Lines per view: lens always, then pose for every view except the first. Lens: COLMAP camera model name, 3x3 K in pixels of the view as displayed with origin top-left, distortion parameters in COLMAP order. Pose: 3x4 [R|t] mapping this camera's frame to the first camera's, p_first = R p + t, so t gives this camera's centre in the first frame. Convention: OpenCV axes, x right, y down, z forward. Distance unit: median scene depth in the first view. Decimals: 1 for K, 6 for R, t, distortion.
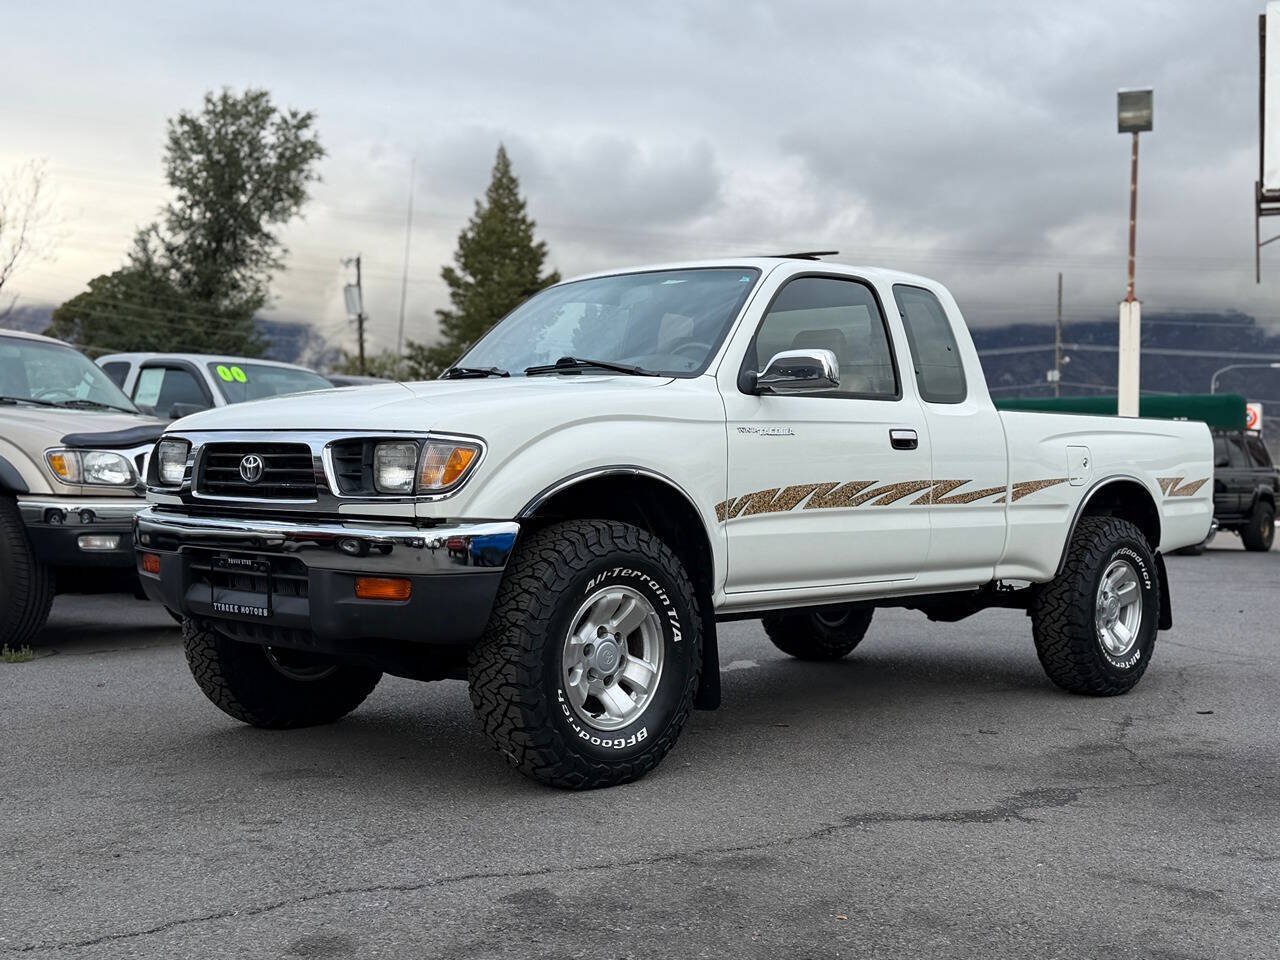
lens RADIAL K [[1490.6, 0, 641.8], [0, 1490.6, 495.1], [0, 0, 1]] dist [0.189182, -0.399512]
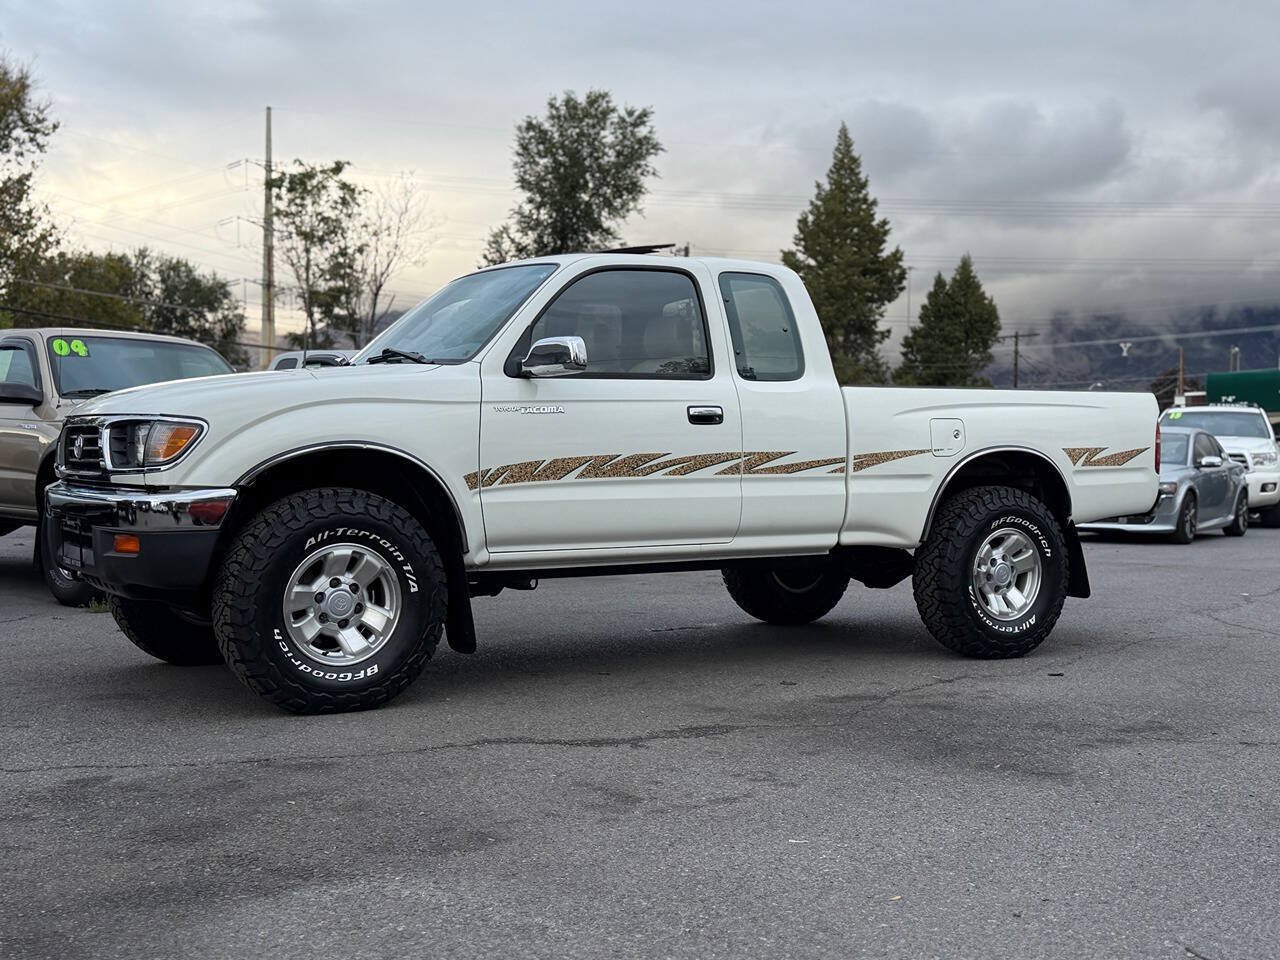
lens RADIAL K [[1490.6, 0, 641.8], [0, 1490.6, 495.1], [0, 0, 1]] dist [0.189182, -0.399512]
pose [[0.967835, -0.003933, -0.251553, 0.316156], [0.006922, 0.999916, 0.010996, 0.007016], [0.251489, -0.012384, 0.967781, -0.053303]]
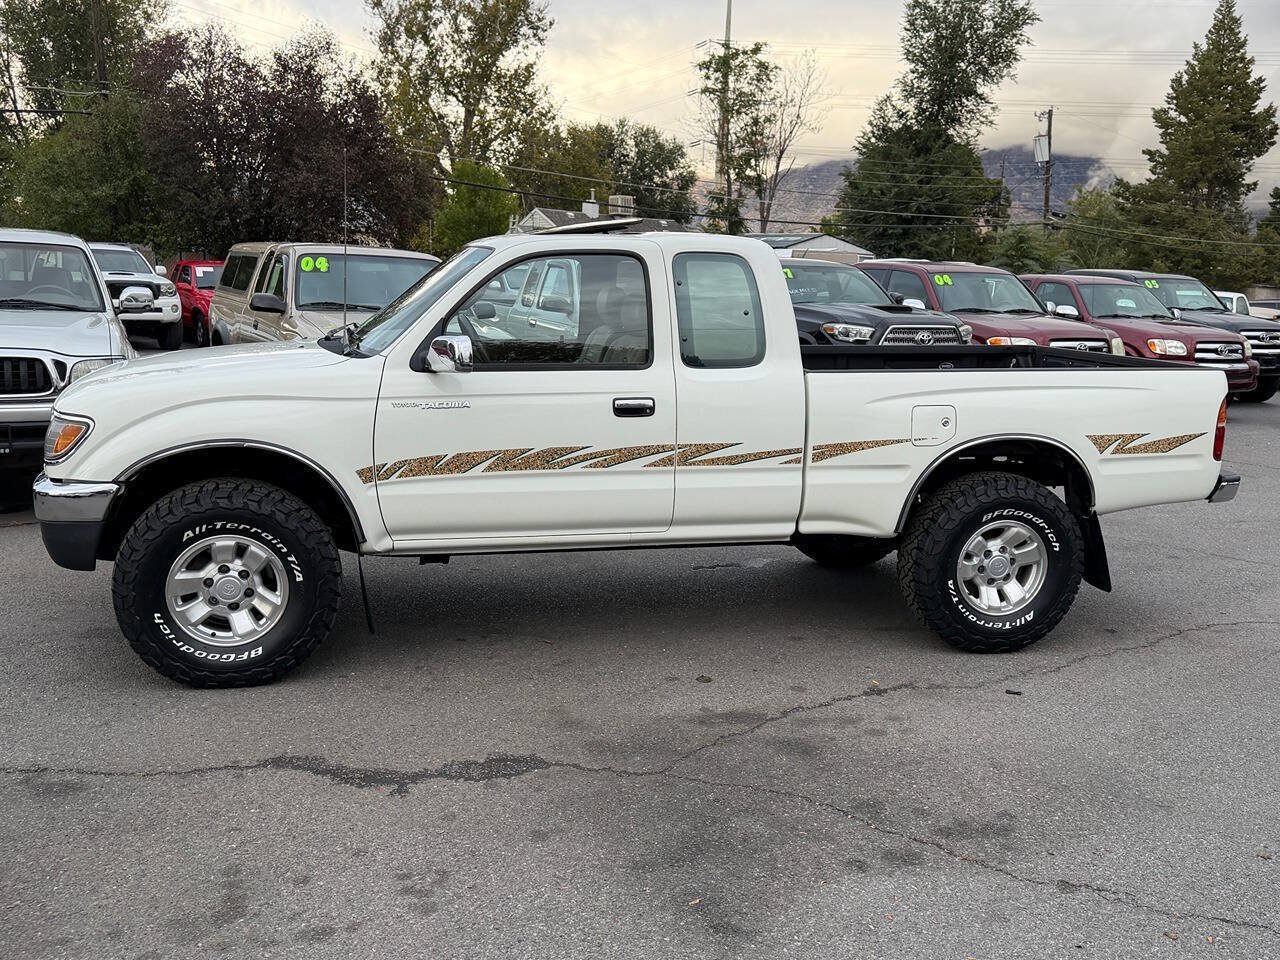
lens RADIAL K [[1176.4, 0, 633.5], [0, 1176.4, 487.6], [0, 0, 1]] dist [0.176721, -0.336682]
pose [[0.839993, 0.103108, -0.532710, 0.495723], [-0.021231, 0.987273, 0.157613, -0.089115], [0.542181, -0.121084, 0.831492, 0.223533]]
